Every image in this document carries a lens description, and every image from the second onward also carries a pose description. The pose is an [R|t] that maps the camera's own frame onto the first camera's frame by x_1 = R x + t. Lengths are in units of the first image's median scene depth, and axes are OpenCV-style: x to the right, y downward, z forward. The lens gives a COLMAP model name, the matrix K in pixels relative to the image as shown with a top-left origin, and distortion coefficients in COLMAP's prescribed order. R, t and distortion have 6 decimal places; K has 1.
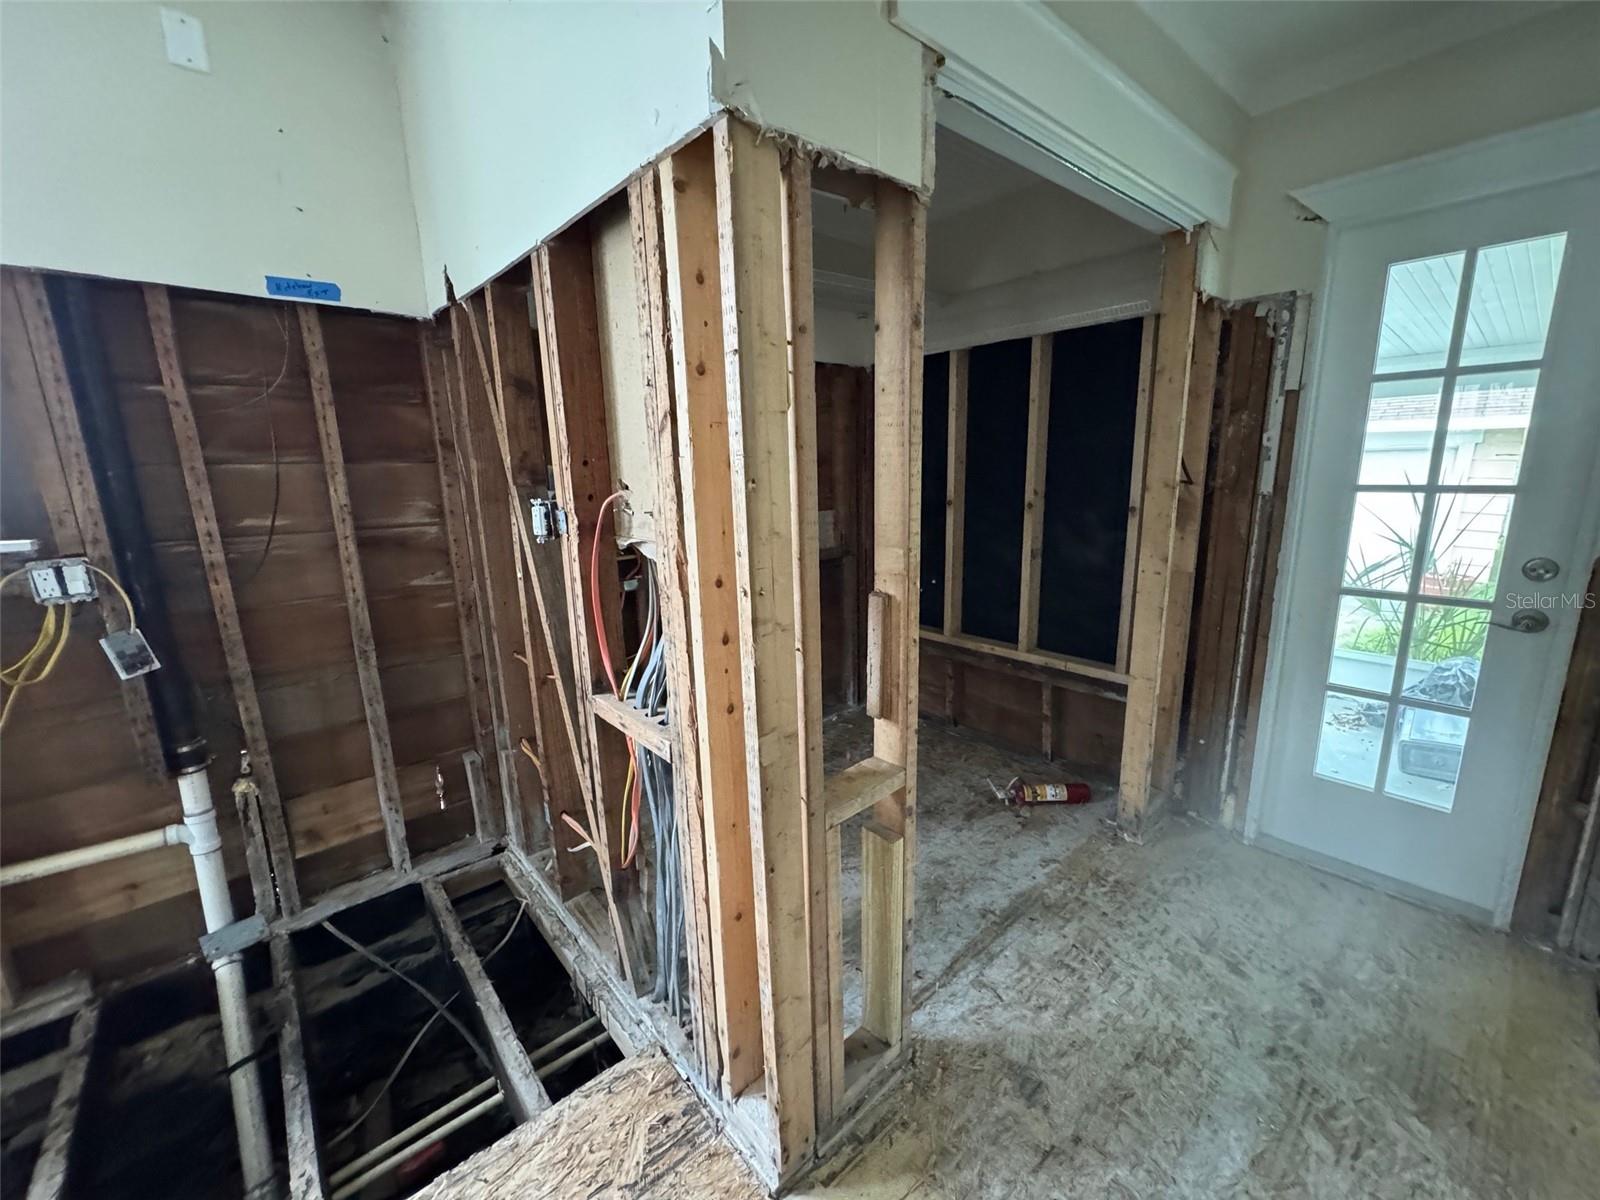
lens RADIAL K [[644.1, 0, 798.9], [0, 644.1, 598.9], [0, 0, 1]] dist [-0.004246, -0.000168]
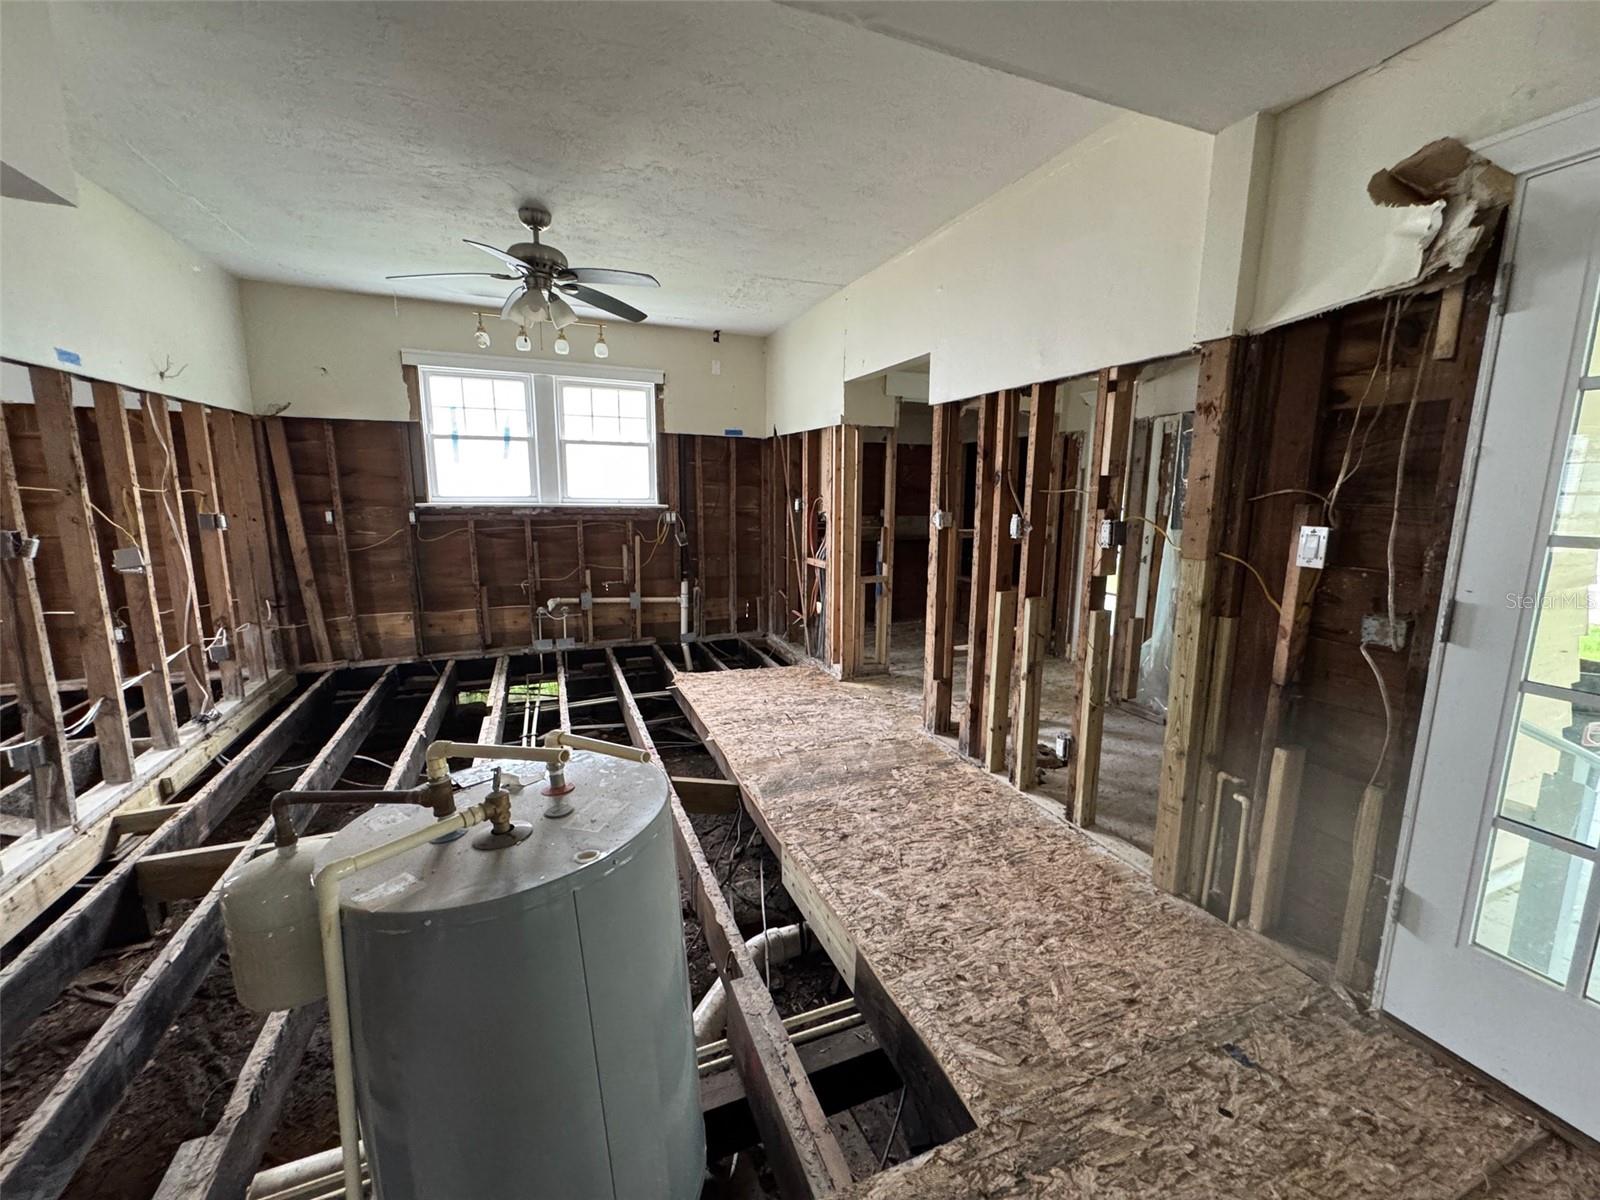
lens RADIAL K [[644.1, 0, 803.1], [0, 644.1, 599.0], [0, 0, 1]] dist [-0.004246, -0.000168]
pose [[0.945609, 0.086310, -0.313647, 0.620715], [-0.099050, 0.994771, -0.024881, 0.379636], [0.309860, 0.054594, 0.949214, -1.848490]]
